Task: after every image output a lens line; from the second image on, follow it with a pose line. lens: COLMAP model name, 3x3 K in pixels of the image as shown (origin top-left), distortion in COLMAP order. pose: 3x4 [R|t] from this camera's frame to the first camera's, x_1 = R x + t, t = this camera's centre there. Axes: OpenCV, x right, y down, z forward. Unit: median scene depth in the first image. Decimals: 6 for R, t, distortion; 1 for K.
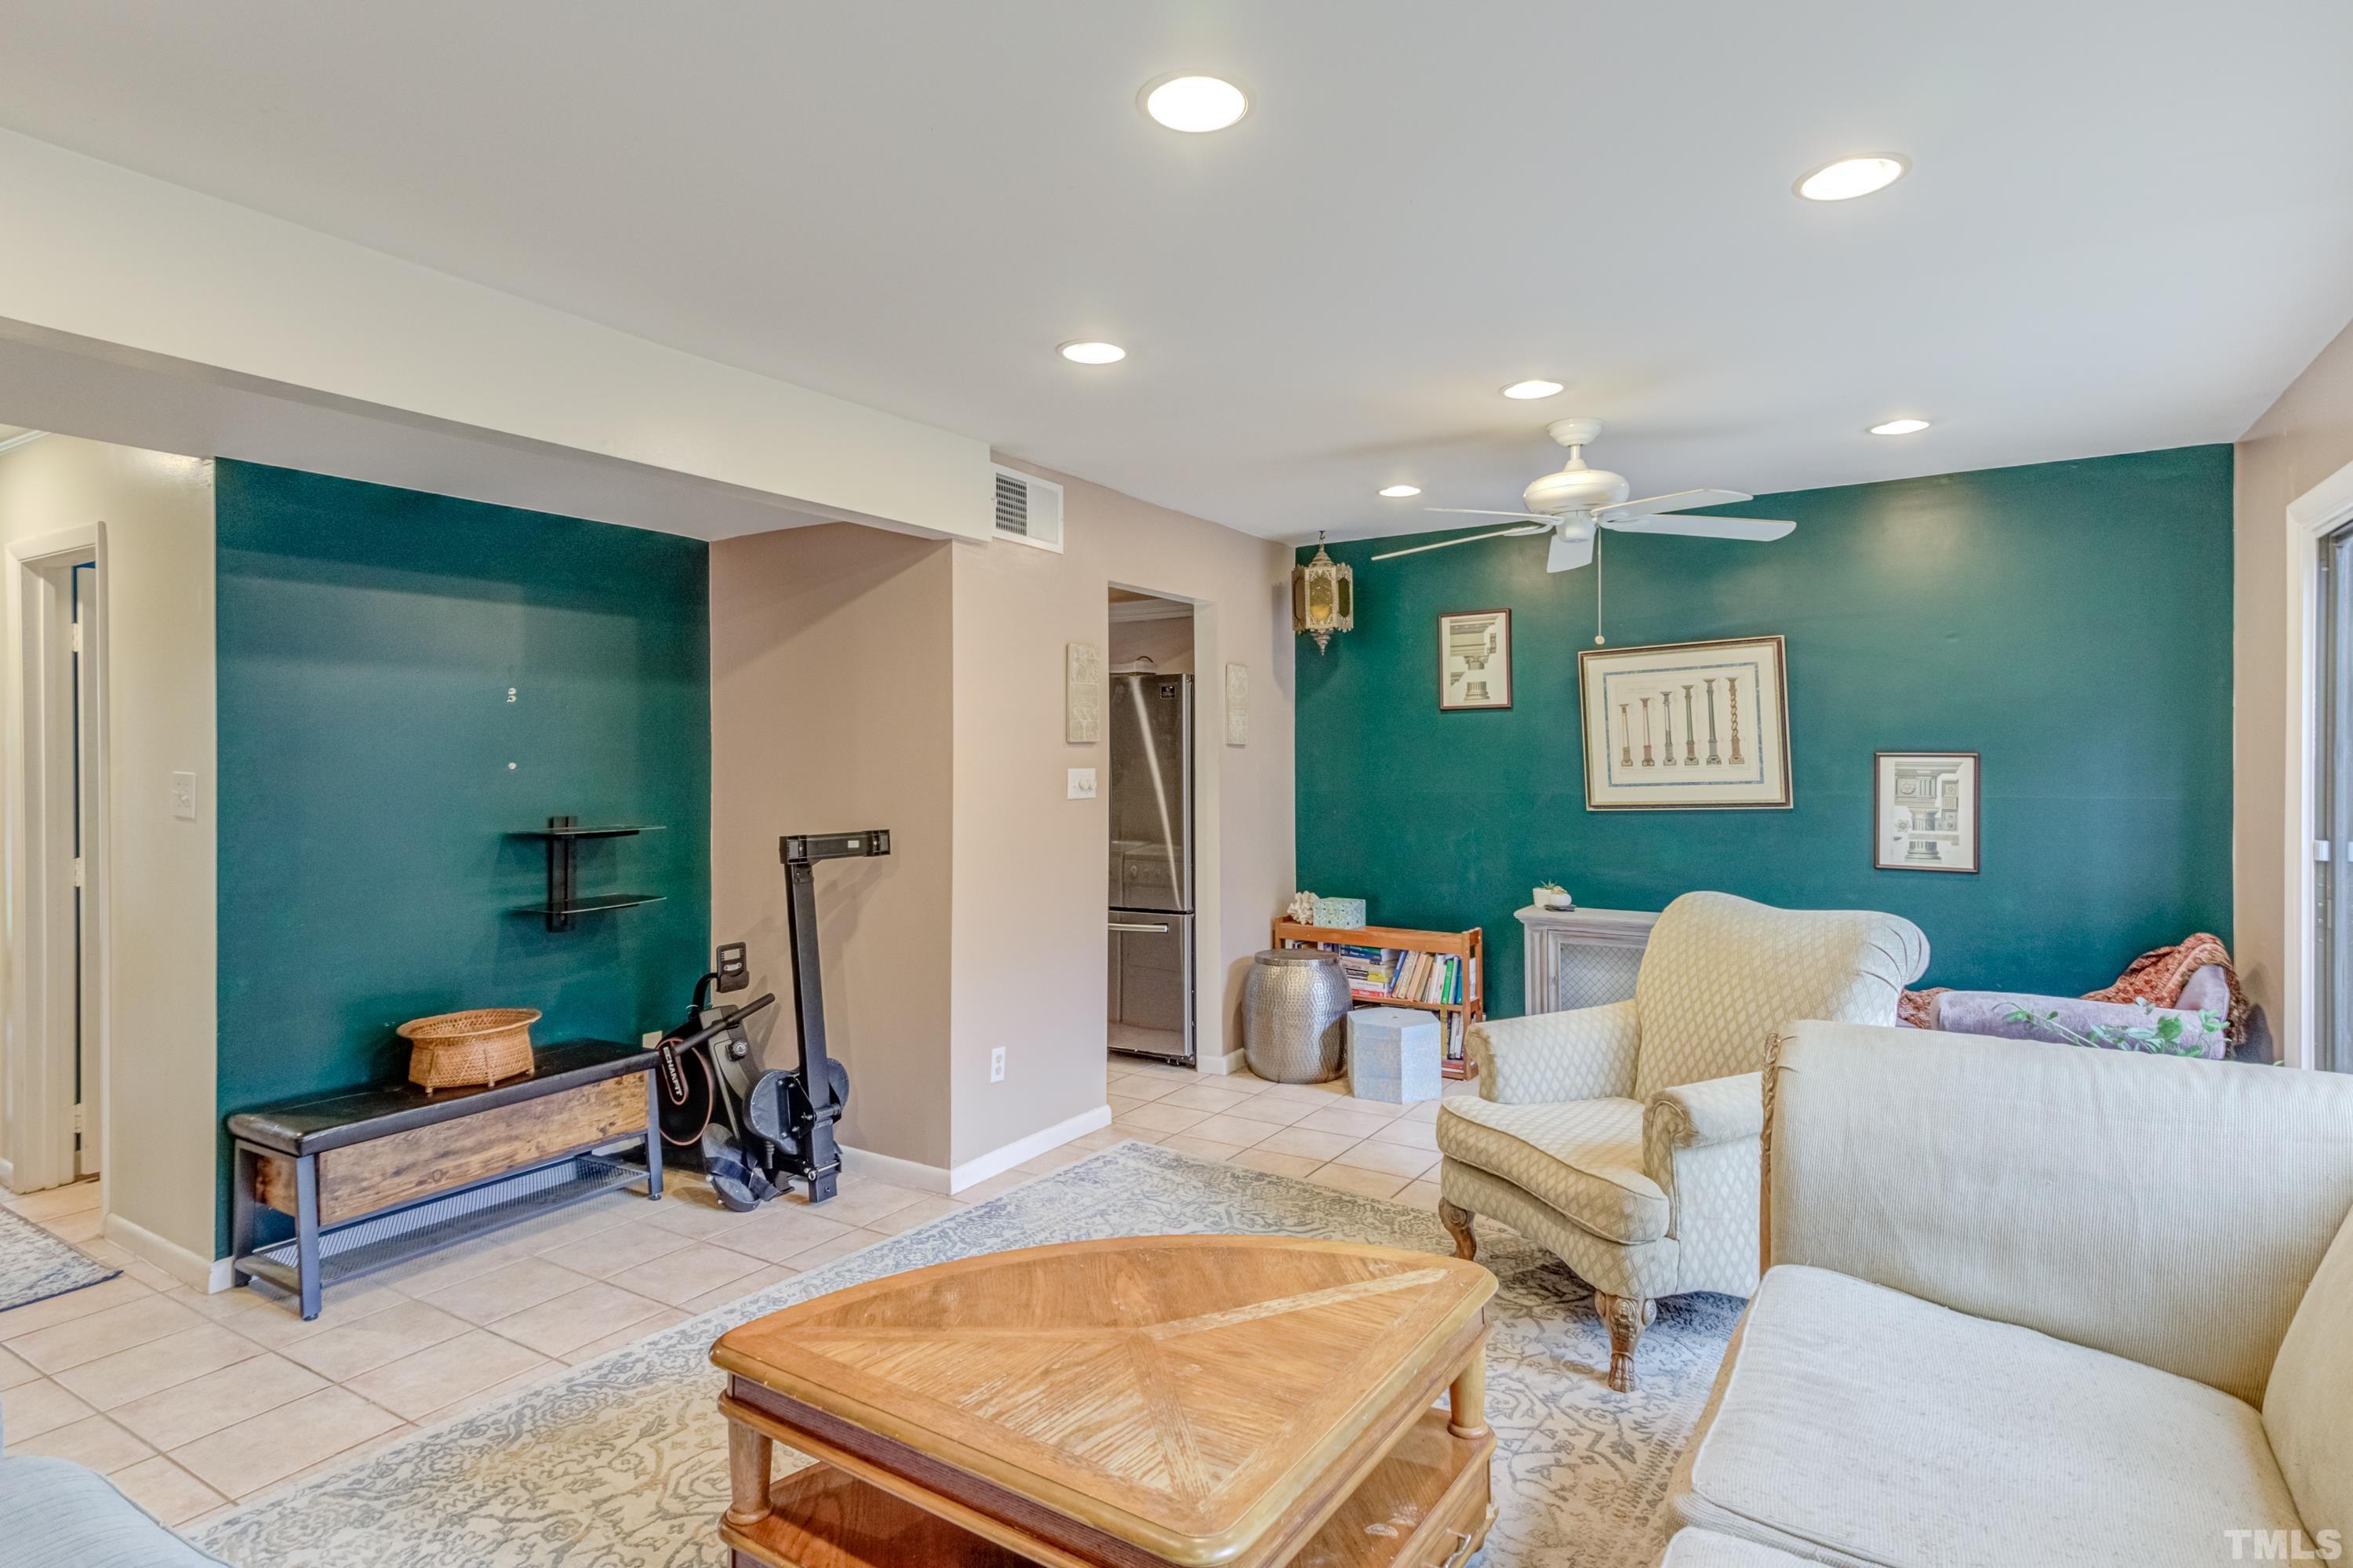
lens RADIAL K [[1193.8, 0, 1171.1], [0, 1193.8, 768.0], [0, 0, 1]] dist [0.025411, -0.000540]
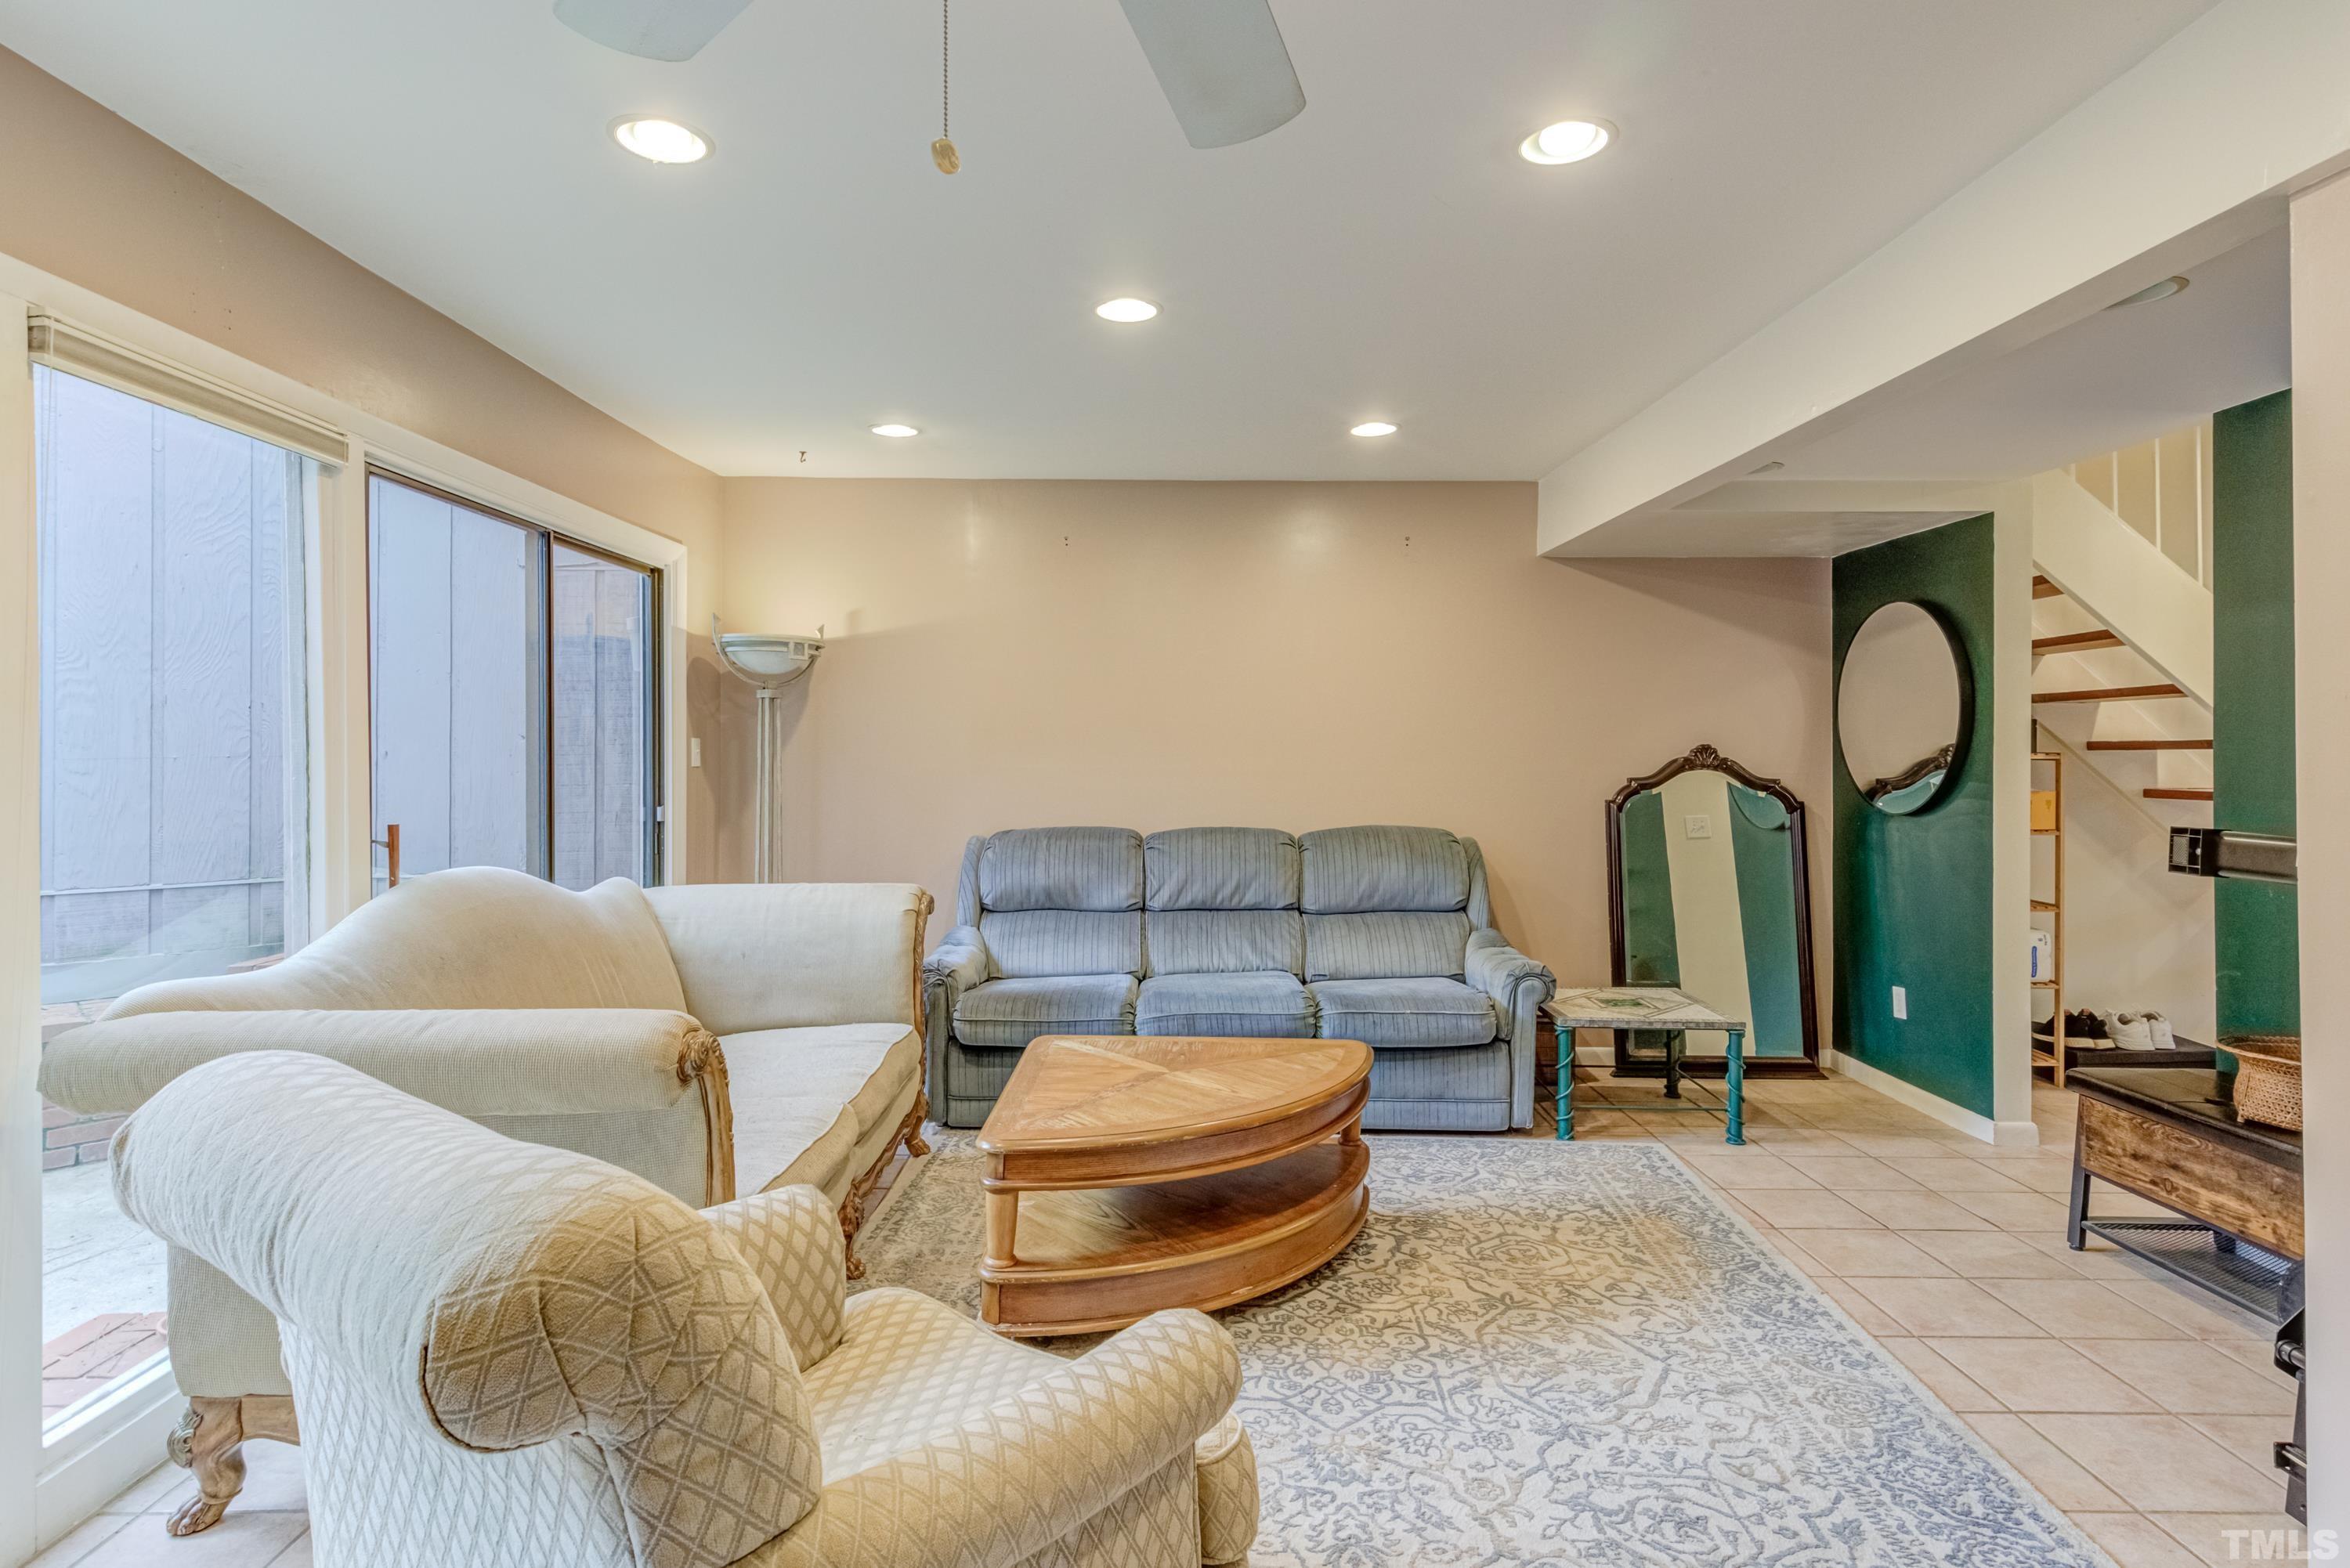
lens RADIAL K [[1244.1, 0, 1174.0], [0, 1244.1, 742.3], [0, 0, 1]] dist [0.049088, -0.019482]
pose [[-0.831822, -0.001803, -0.555040, 0.508725], [-0.001221, 0.999998, -0.001418, 0.015716], [0.555041, -0.000502, -0.831823, 1.360163]]
